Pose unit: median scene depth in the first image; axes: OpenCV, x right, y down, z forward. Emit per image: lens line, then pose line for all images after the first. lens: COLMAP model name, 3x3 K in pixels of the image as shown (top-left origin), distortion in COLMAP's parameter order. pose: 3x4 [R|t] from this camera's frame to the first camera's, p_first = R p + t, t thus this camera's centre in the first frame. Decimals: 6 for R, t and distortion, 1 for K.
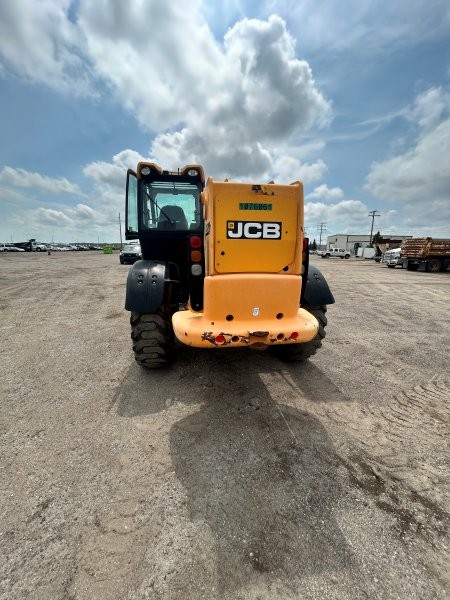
lens RADIAL K [[241.3, 0, 223.4], [0, 241.3, 299.3], [0, 0, 1]] dist [0.002251, -0.000952]
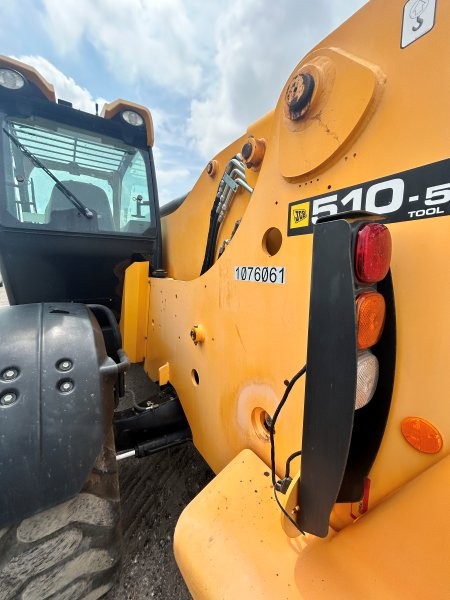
lens RADIAL K [[241.3, 0, 223.4], [0, 241.3, 299.3], [0, 0, 1]] dist [0.002251, -0.000952]
pose [[0.904932, -0.056623, 0.421773, -0.330963], [0.087792, 0.994628, -0.054834, -0.207207], [-0.416403, 0.086649, 0.905042, 0.910201]]
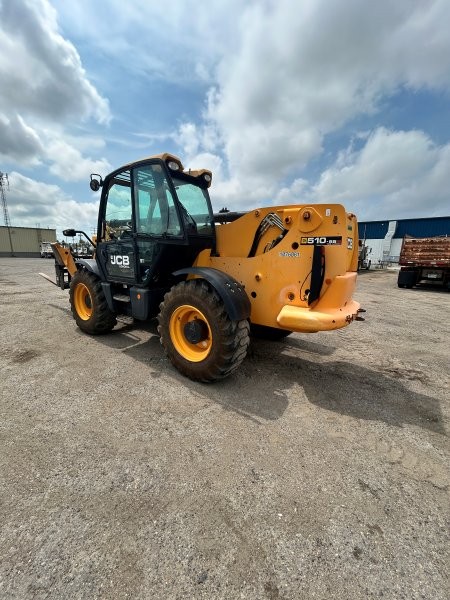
lens RADIAL K [[241.3, 0, 223.4], [0, 241.3, 299.3], [0, 0, 1]] dist [0.002251, -0.000952]
pose [[0.707391, -0.134264, 0.693953, -1.486445], [0.137063, 0.989214, 0.051673, -0.124695], [-0.693406, 0.058562, 0.718163, 0.475207]]
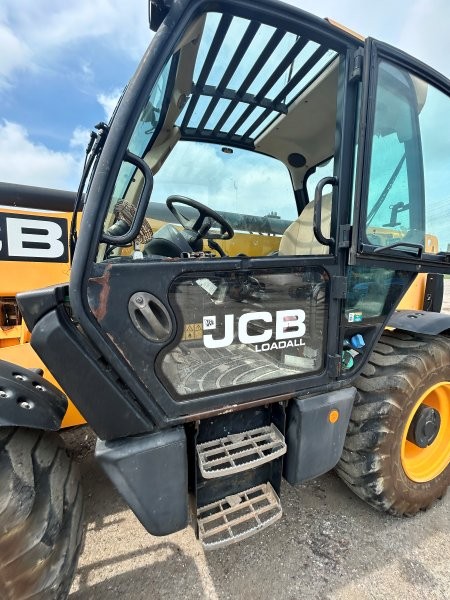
lens RADIAL K [[241.3, 0, 223.4], [0, 241.3, 299.3], [0, 0, 1]] dist [0.002251, -0.000952]
pose [[-0.240866, -0.117507, 0.963419, -1.184414], [0.192859, 0.967054, 0.166168, -0.595136], [-0.951204, 0.225828, -0.210268, 2.521522]]
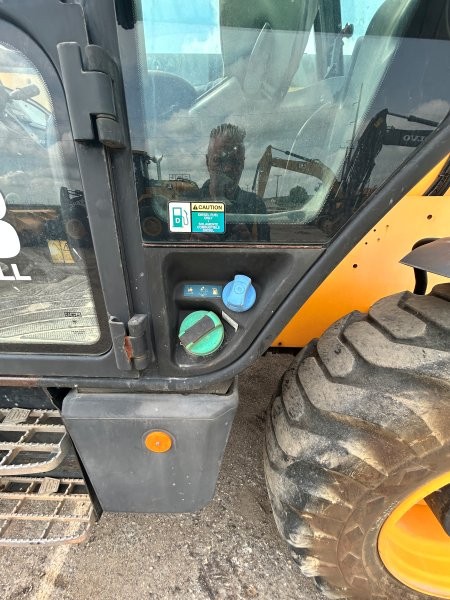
lens RADIAL K [[241.3, 0, 223.4], [0, 241.3, 299.3], [0, 0, 1]] dist [0.002251, -0.000952]
pose [[0.179644, -0.358376, 0.916130, -0.876398], [0.205128, 0.924456, 0.321409, -0.378739], [-0.962107, 0.130185, 0.239586, 2.016700]]
